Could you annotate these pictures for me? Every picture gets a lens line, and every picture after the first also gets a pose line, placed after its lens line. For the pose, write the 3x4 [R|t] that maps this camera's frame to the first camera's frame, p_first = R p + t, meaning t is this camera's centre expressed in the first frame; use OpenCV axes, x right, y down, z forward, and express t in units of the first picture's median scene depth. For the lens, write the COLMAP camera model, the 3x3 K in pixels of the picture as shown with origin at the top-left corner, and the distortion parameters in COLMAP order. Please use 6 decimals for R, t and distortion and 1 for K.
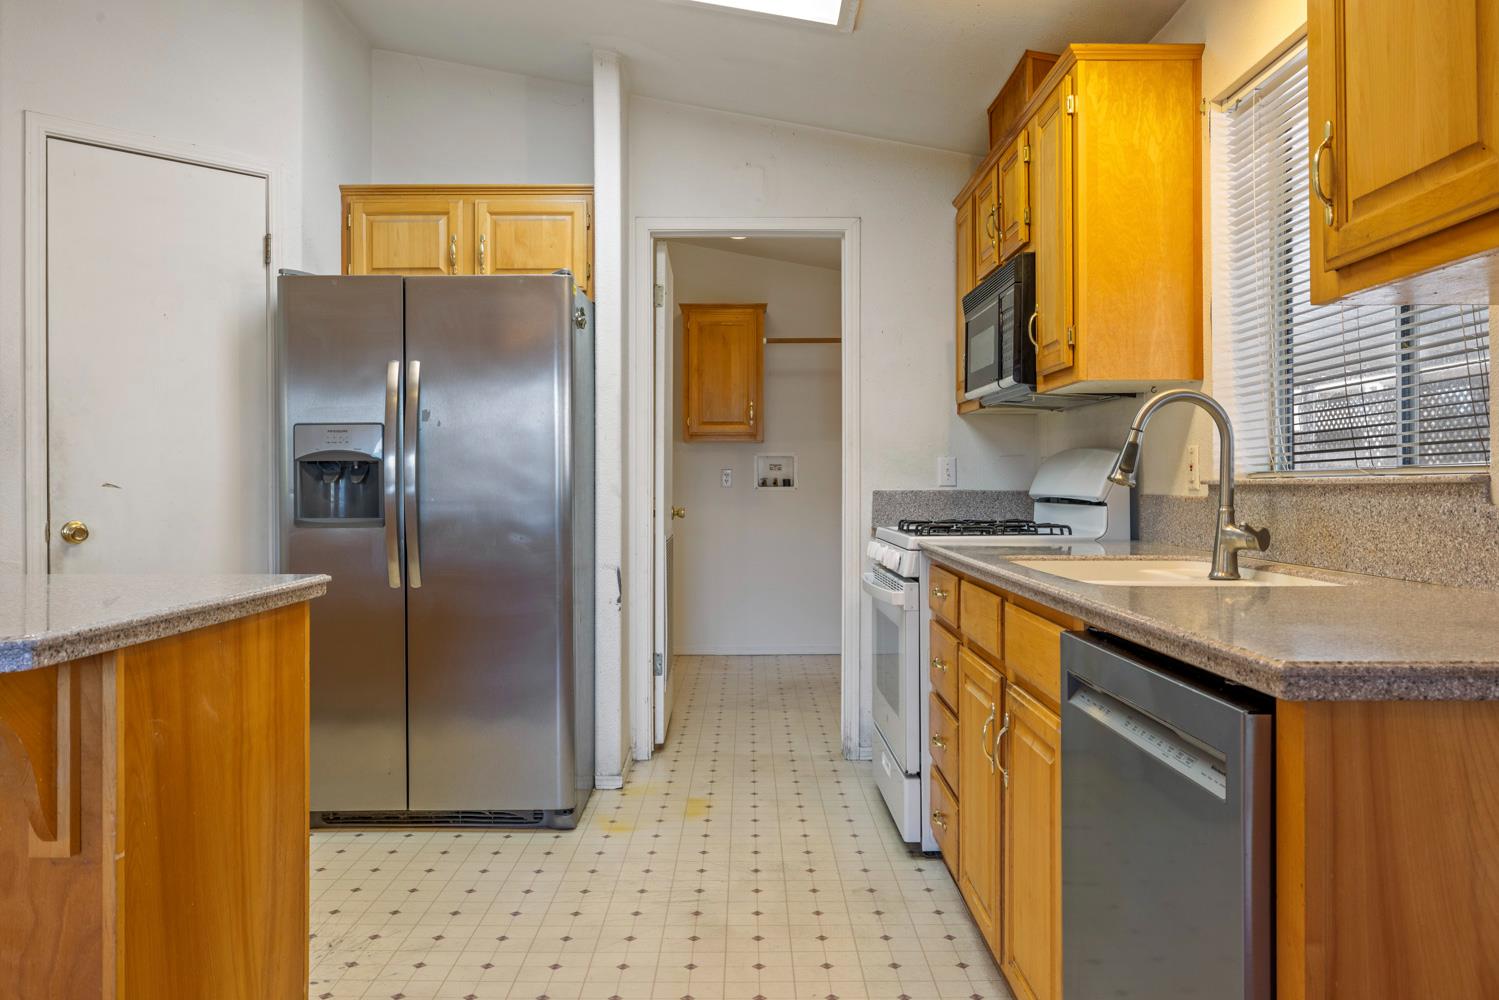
lens RADIAL K [[1097.5, 0, 746.1], [0, 1097.5, 488.0], [0, 0, 1]] dist [-0.003212, -0.000328]
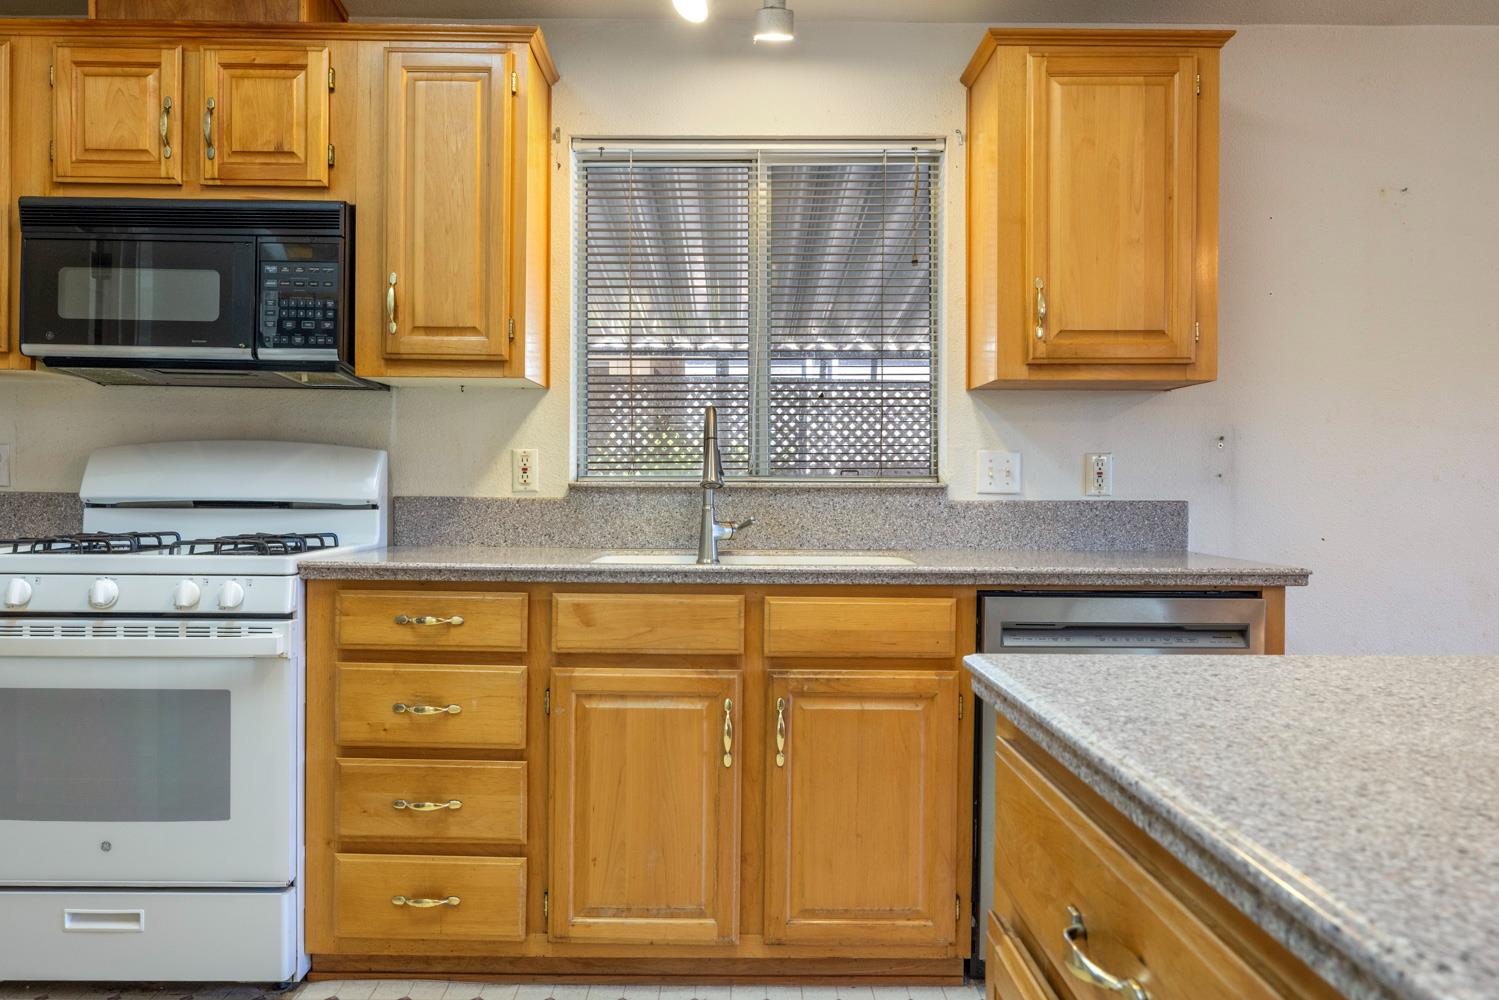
lens RADIAL K [[1128.1, 0, 749.5], [0, 1128.1, 500.0], [0, 0, 1]] dist [-0.001314, -0.002004]
pose [[-0.005175, -0.008497, 0.999951, -0.549620], [-0.002694, 0.999960, 0.008483, 0.000158], [-0.999983, -0.002650, -0.005197, 0.650052]]
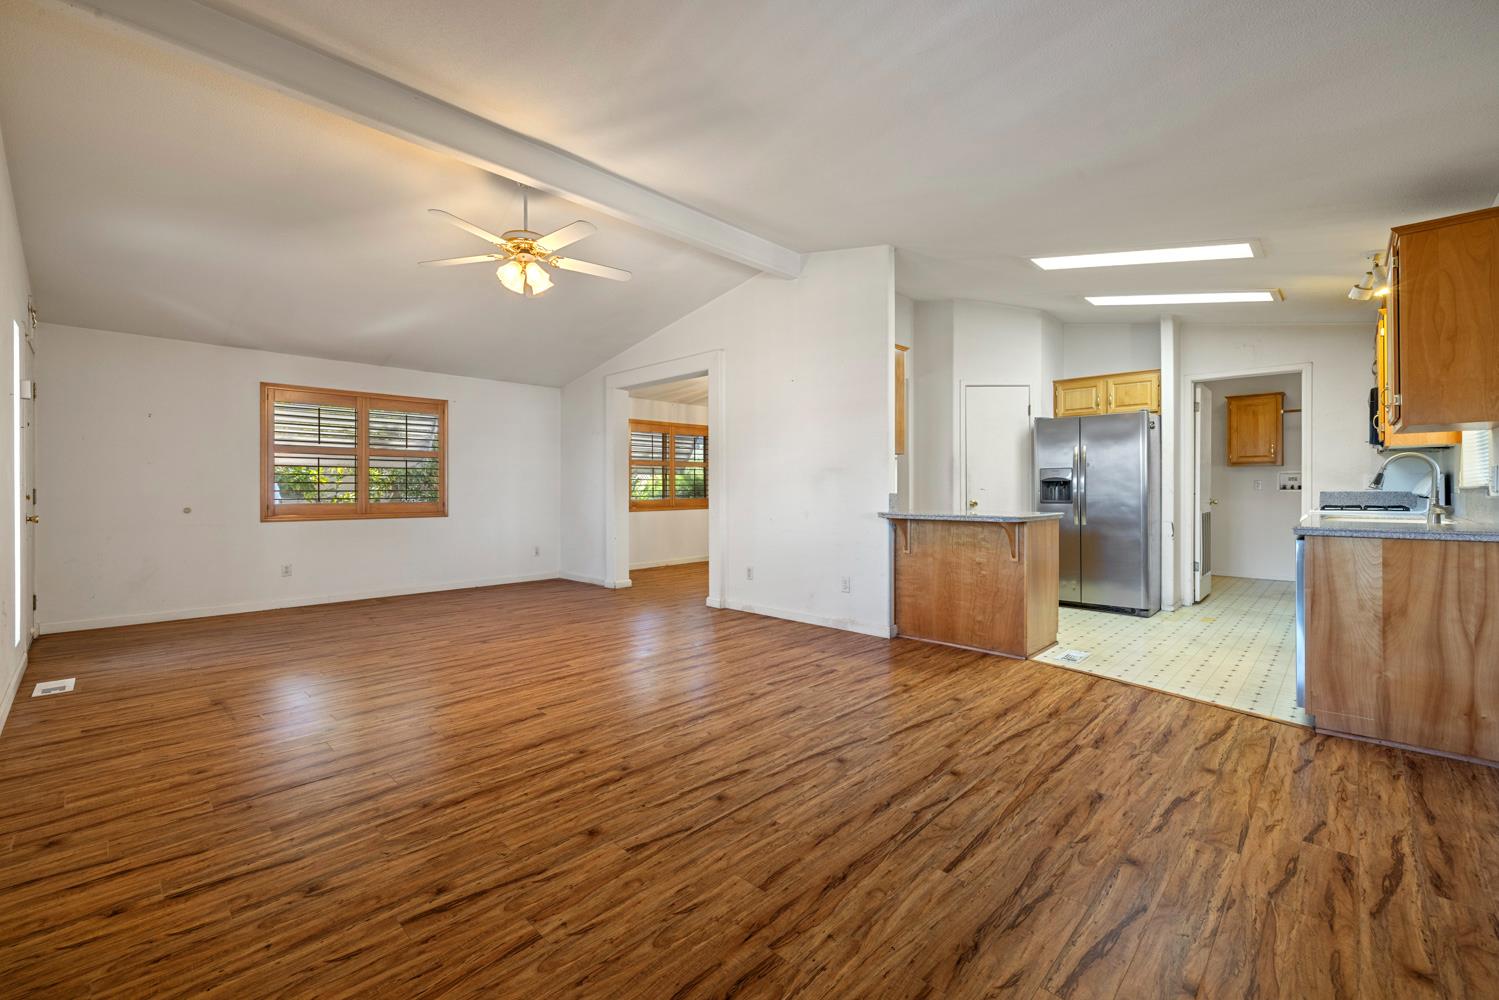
lens RADIAL K [[630.3, 0, 745.4], [0, 630.3, 488.3], [0, 0, 1]] dist [0.000598, 0.000159]
pose [[0.719891, -0.001237, -0.694086, 0.203987], [-0.001043, 0.999995, -0.002863, 0.000664], [0.694086, 0.002785, 0.719887, -0.796155]]
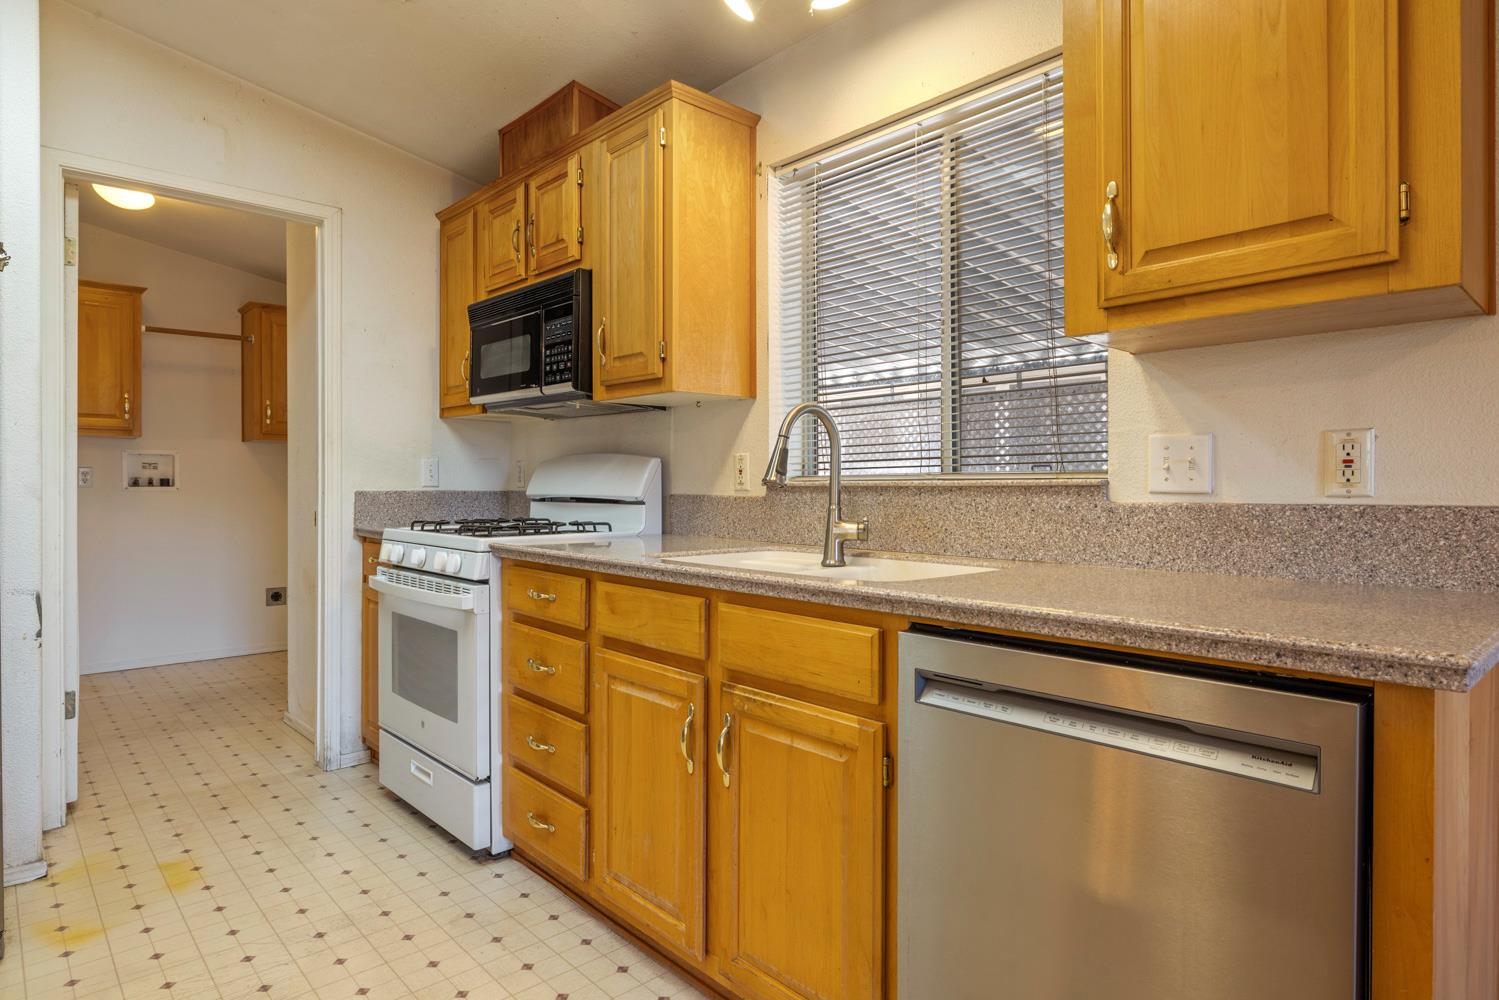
lens RADIAL K [[846.7, 0, 744.7], [0, 846.7, 493.1], [0, 0, 1]] dist [-0.000915, -0.000468]
pose [[0.739796, -0.003209, 0.672823, -0.170839], [-0.000809, 0.999984, 0.005659, -0.000527], [-0.672830, -0.004731, 0.739782, 0.261179]]
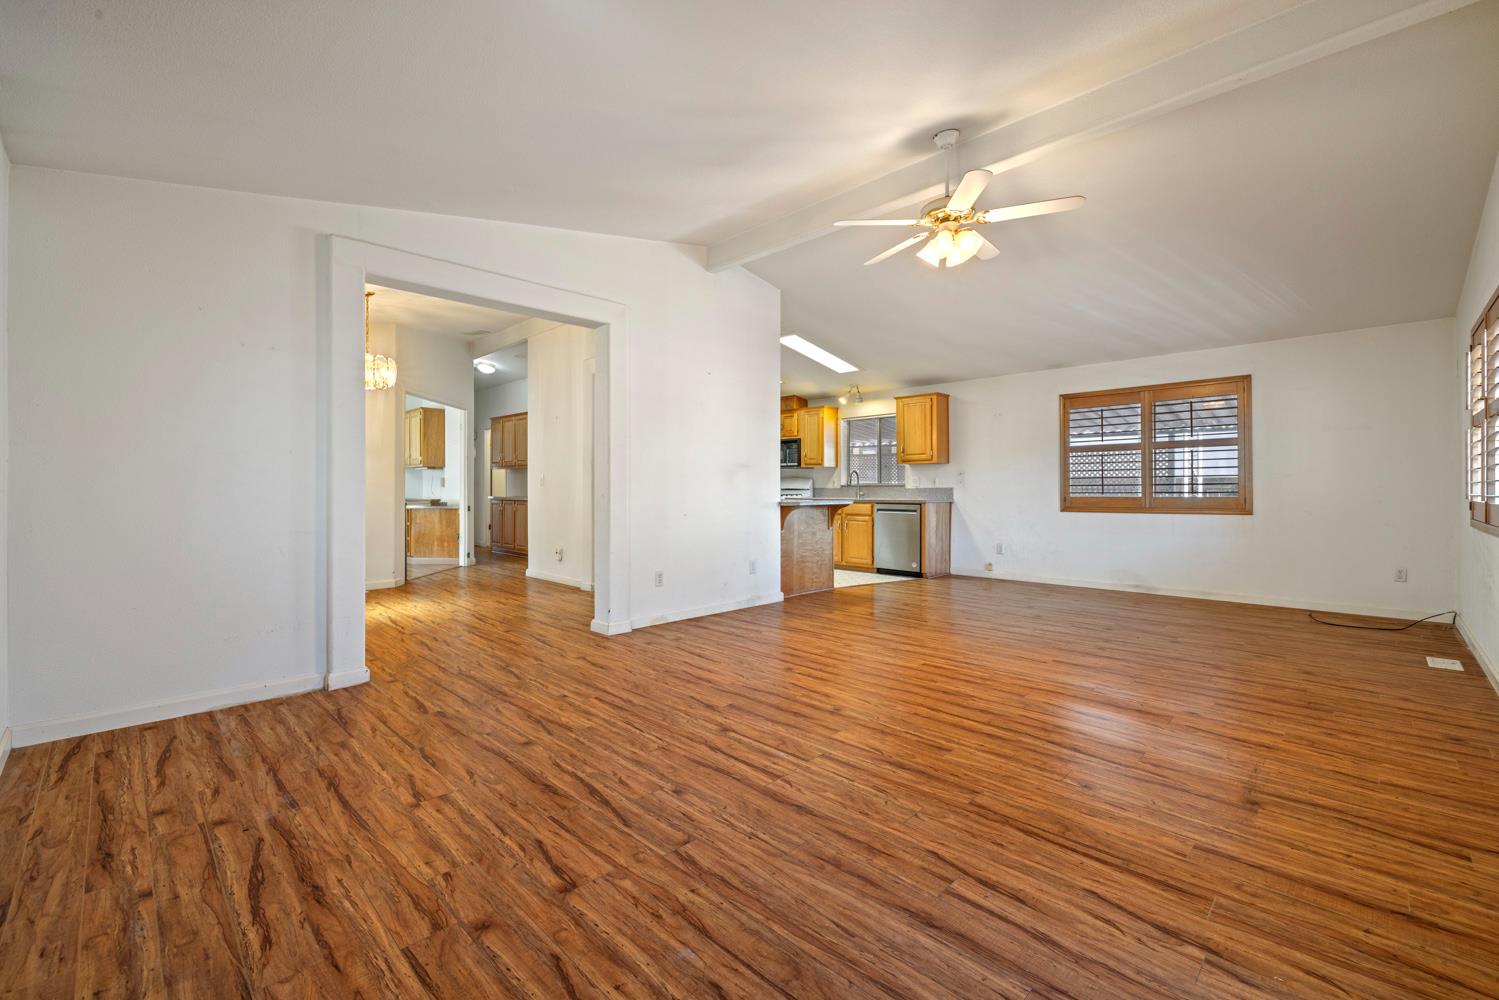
lens RADIAL K [[628.5, 0, 746.1], [0, 628.5, 491.0], [0, 0, 1]] dist [-0.000012, -0.000020]
pose [[0.704572, -0.000965, 0.709632, -1.759207], [0.000695, 1.000000, 0.000670, 0.016969], [-0.709632, 0.000022, 0.704573, -0.746376]]
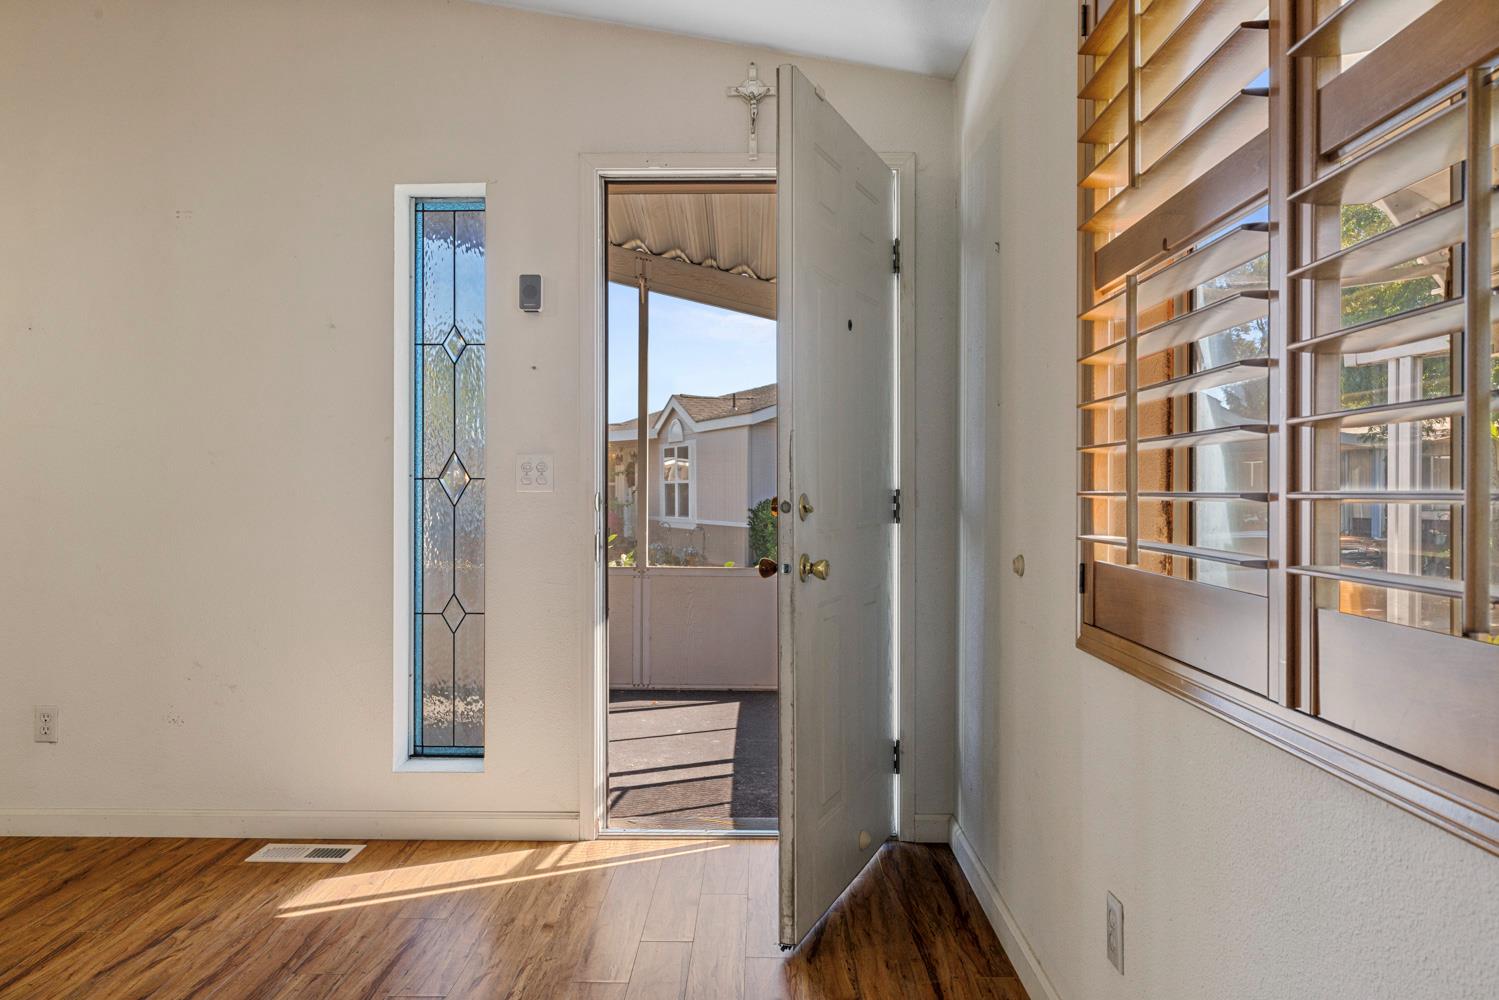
lens RADIAL K [[1097.5, 0, 746.1], [0, 1097.5, 488.0], [0, 0, 1]] dist [-0.003212, -0.000328]
pose [[-0.999901, -0.000701, 0.014065, -1.674981], [-0.000726, 0.999998, -0.001838, 0.002407], [-0.014064, -0.001848, -0.999899, 0.105981]]
